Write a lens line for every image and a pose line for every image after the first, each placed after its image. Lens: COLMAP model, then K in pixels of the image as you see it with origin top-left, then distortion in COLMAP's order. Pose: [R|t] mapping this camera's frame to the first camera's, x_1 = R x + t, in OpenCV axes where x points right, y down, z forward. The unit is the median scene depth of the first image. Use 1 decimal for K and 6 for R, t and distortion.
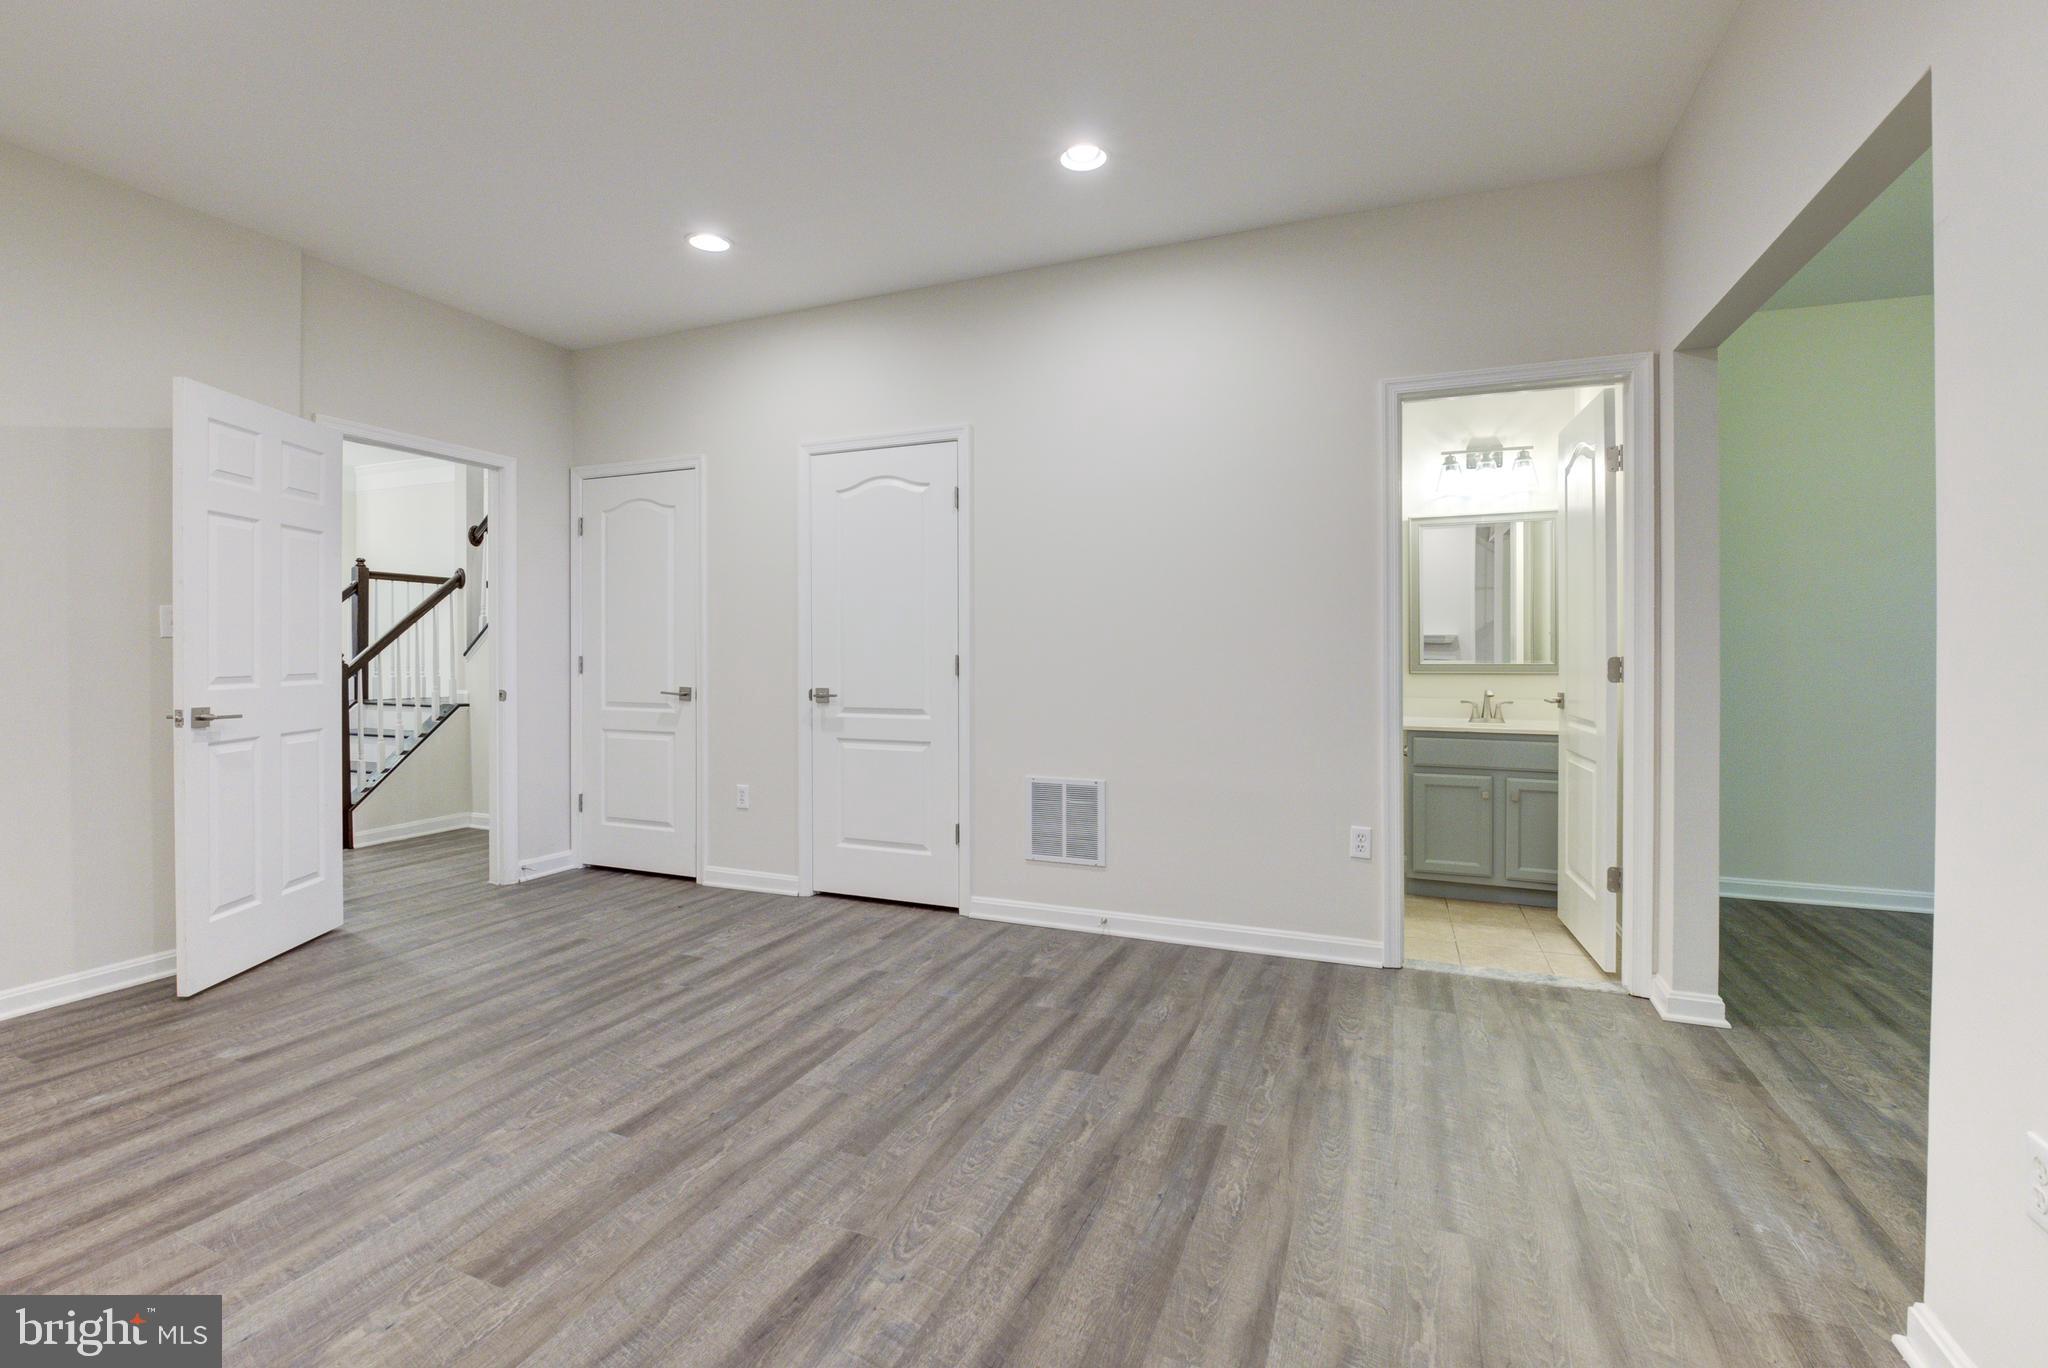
lens RADIAL K [[907.8, 0, 1030.6], [0, 907.8, 677.1], [0, 0, 1]] dist [-0.024158, -0.001248]
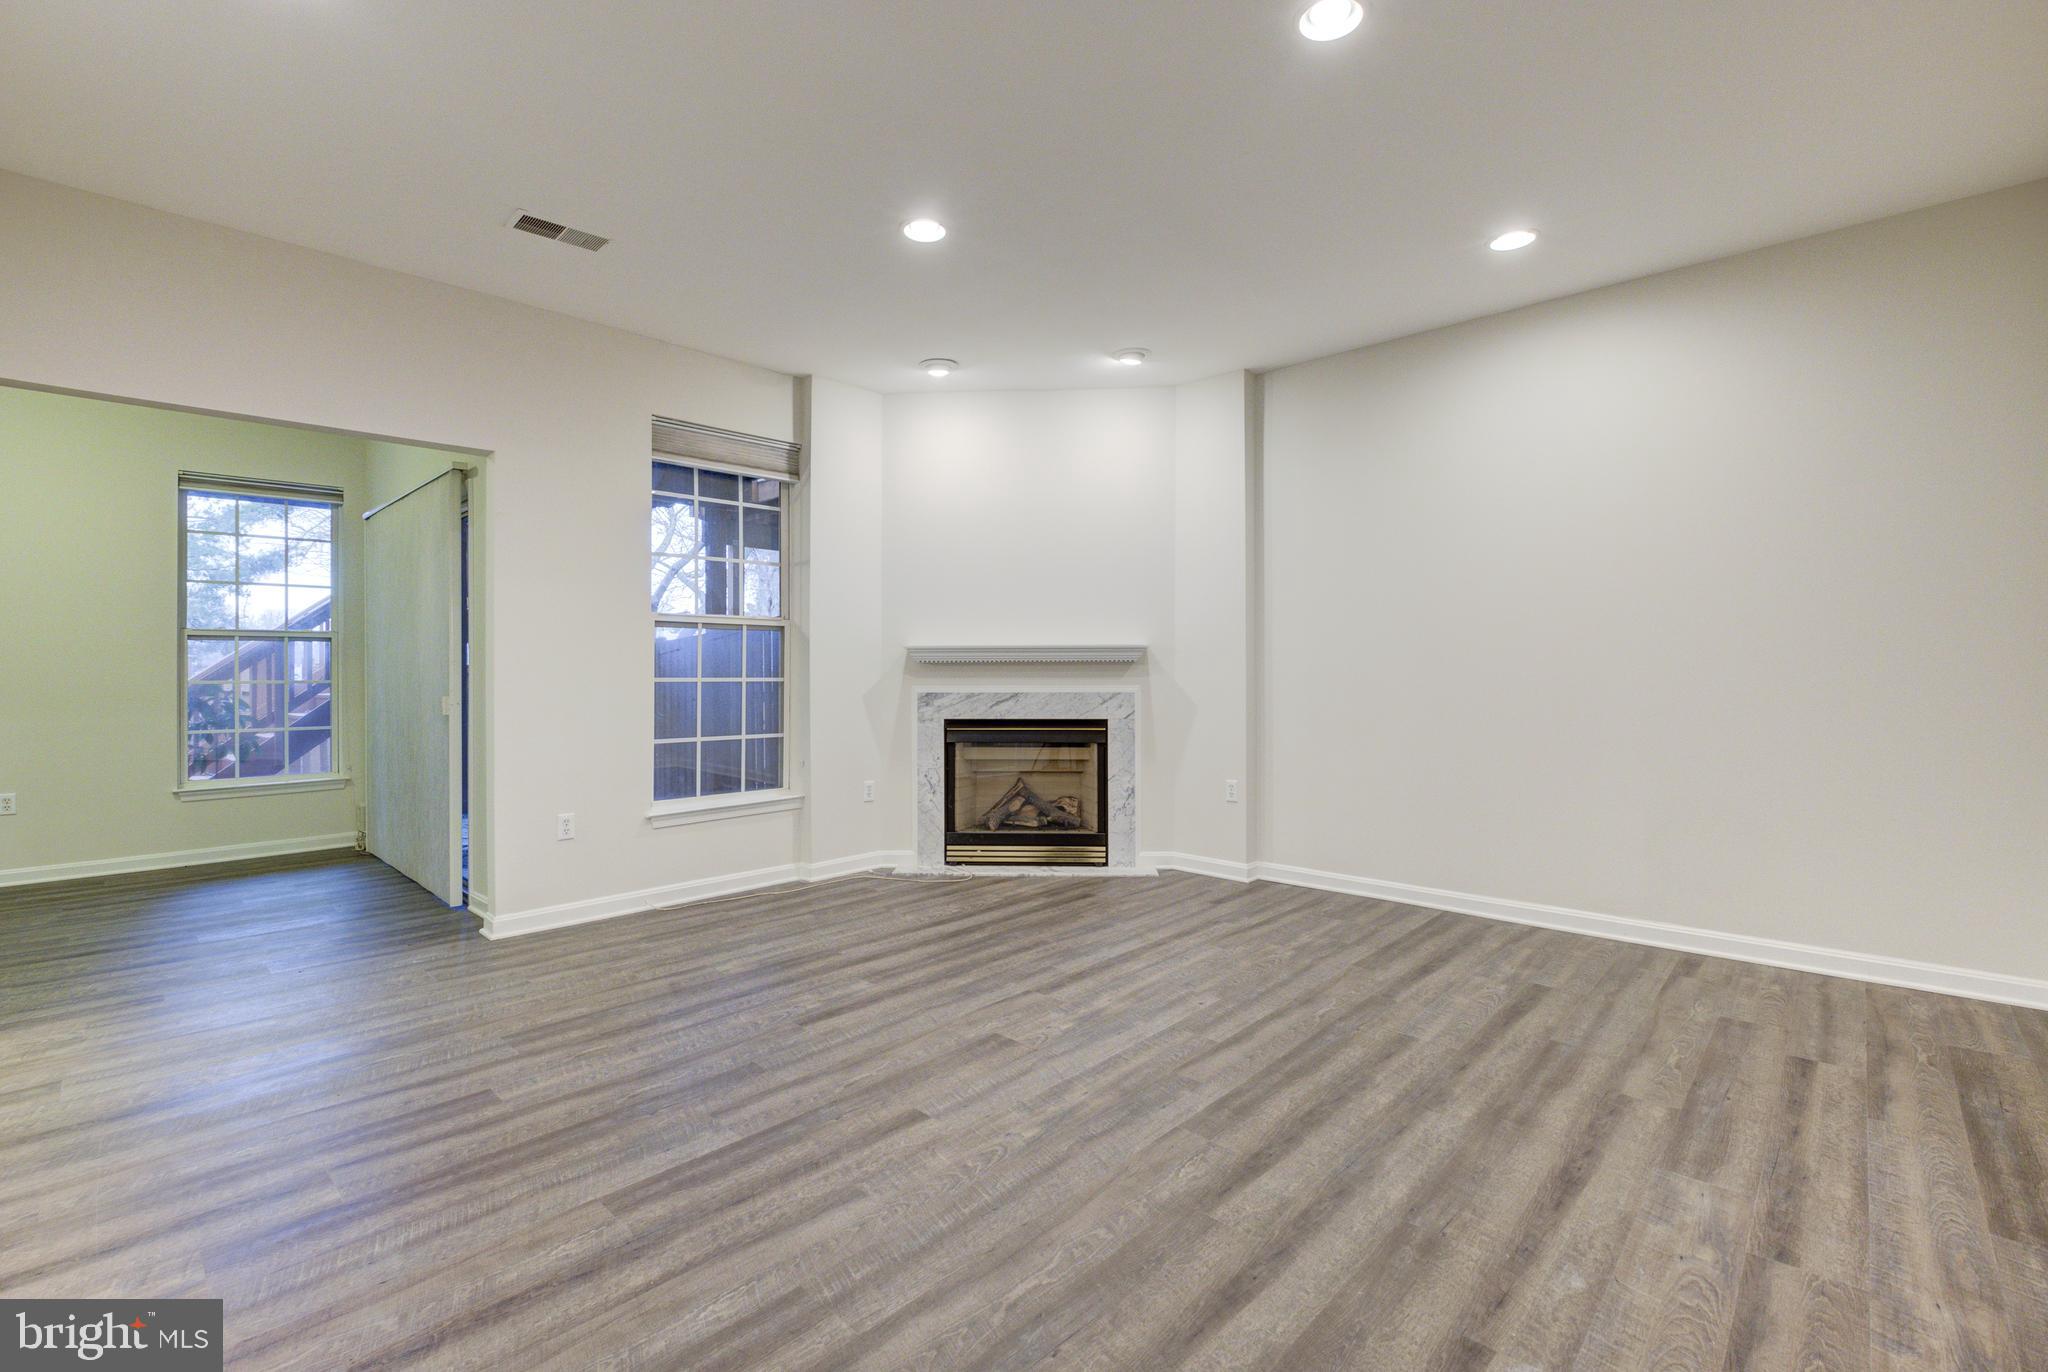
lens RADIAL K [[892.3, 0, 1024.2], [0, 892.3, 671.9], [0, 0, 1]] dist [-0.012309, -0.007469]
pose [[-0.929239, 0.000964, 0.369477, -0.763157], [0.013468, 0.999420, 0.031265, -0.041308], [-0.369233, 0.034029, -0.928714, 1.521737]]
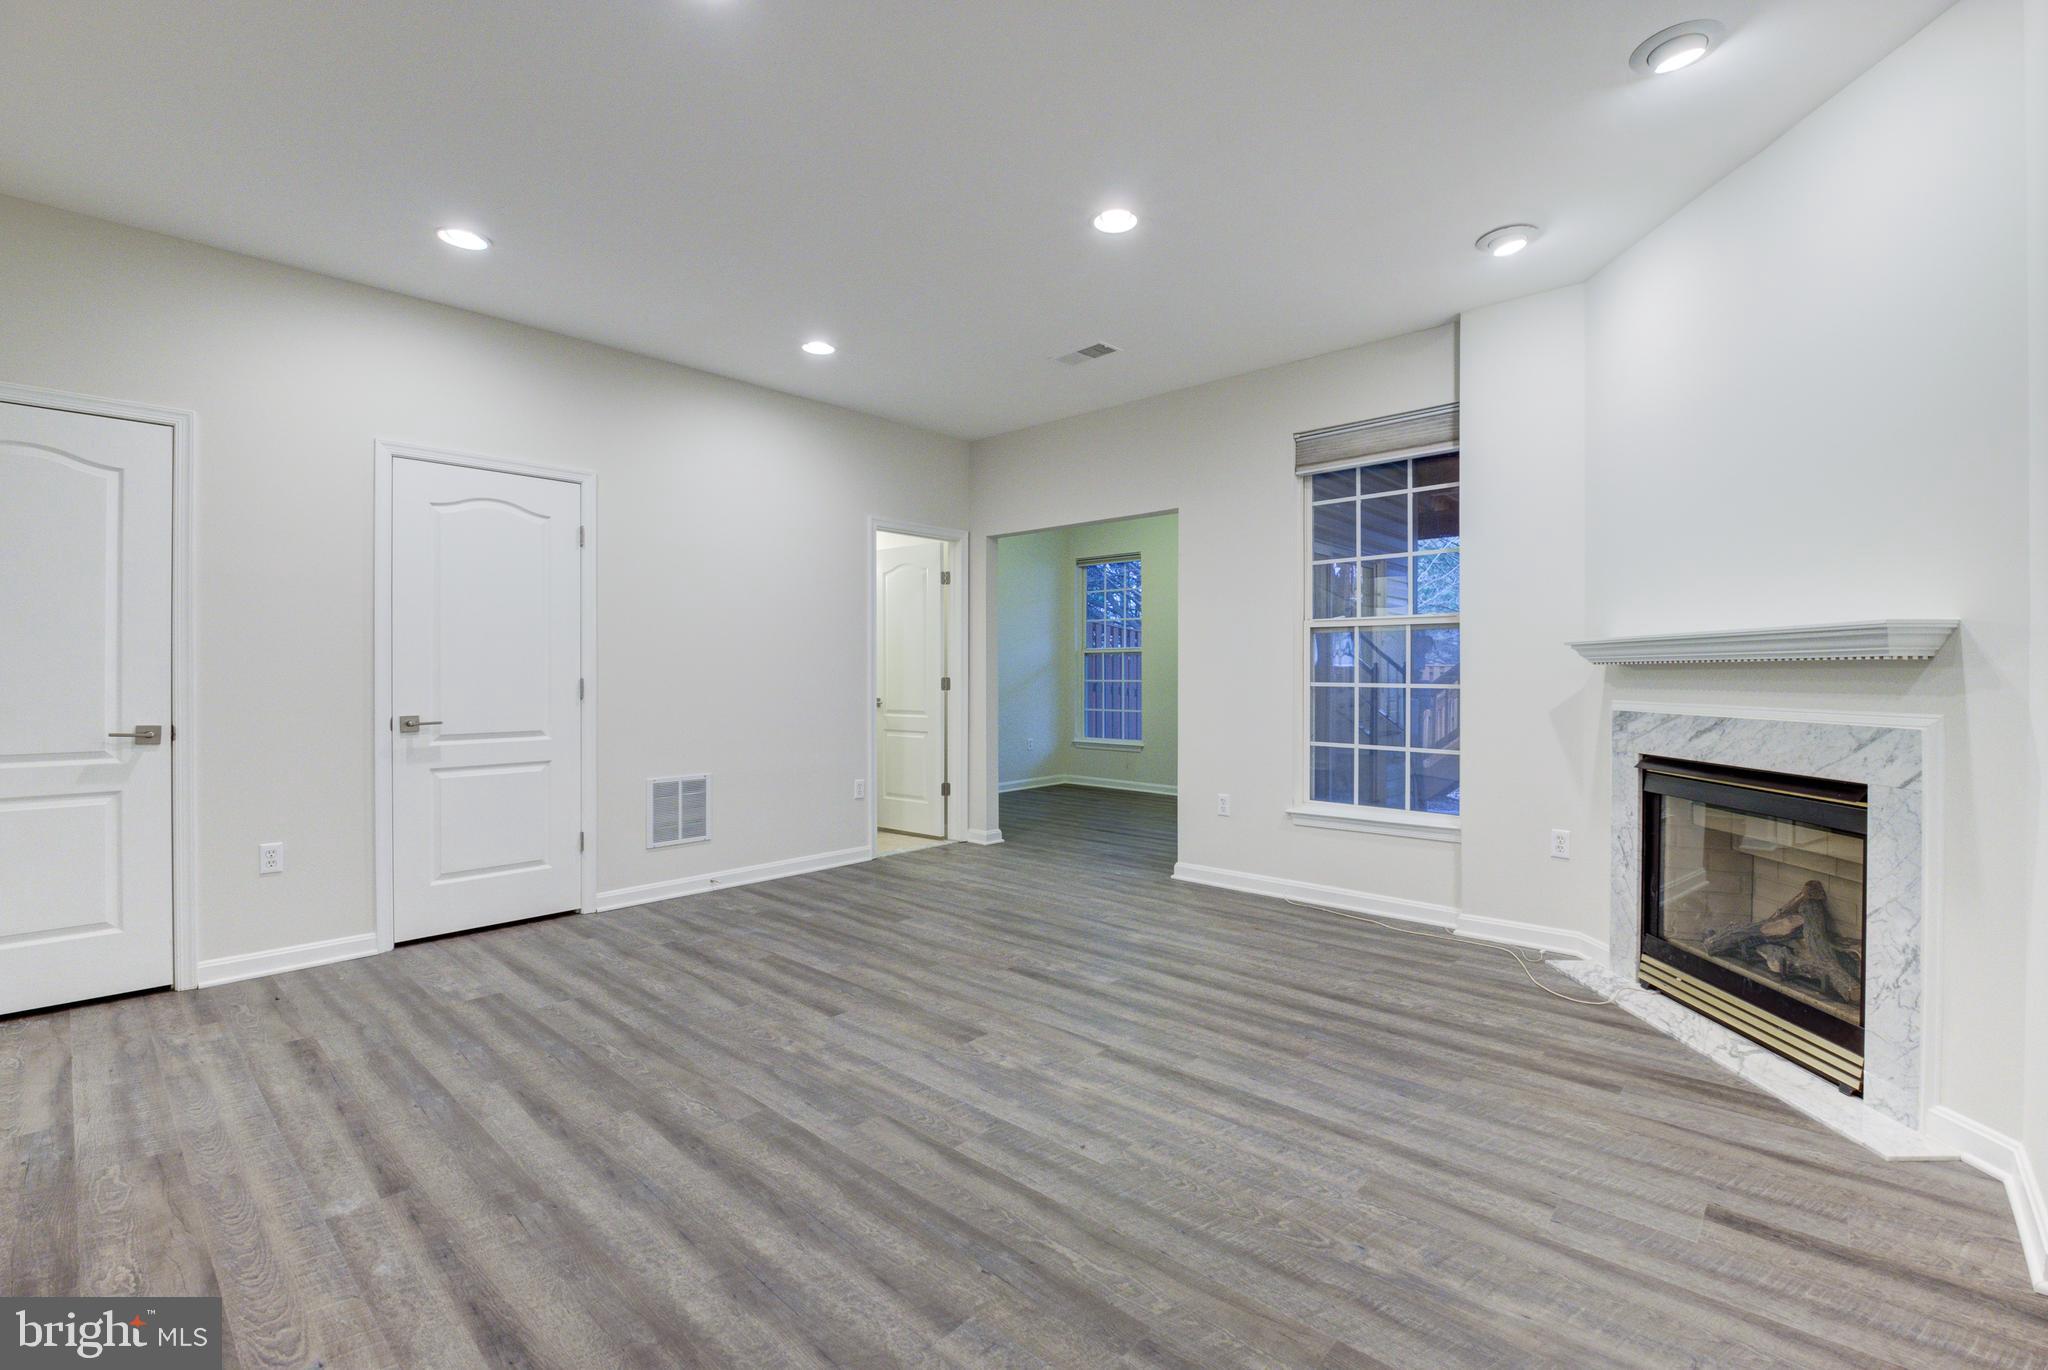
lens RADIAL K [[892.3, 0, 1024.2], [0, 892.3, 670.9], [0, 0, 1]] dist [-0.012309, -0.007469]
pose [[0.346780, 0.002034, 0.937944, -1.320634], [0.029219, 0.999489, -0.012970, -0.003833], [-0.937491, 0.031903, 0.346543, 0.175752]]
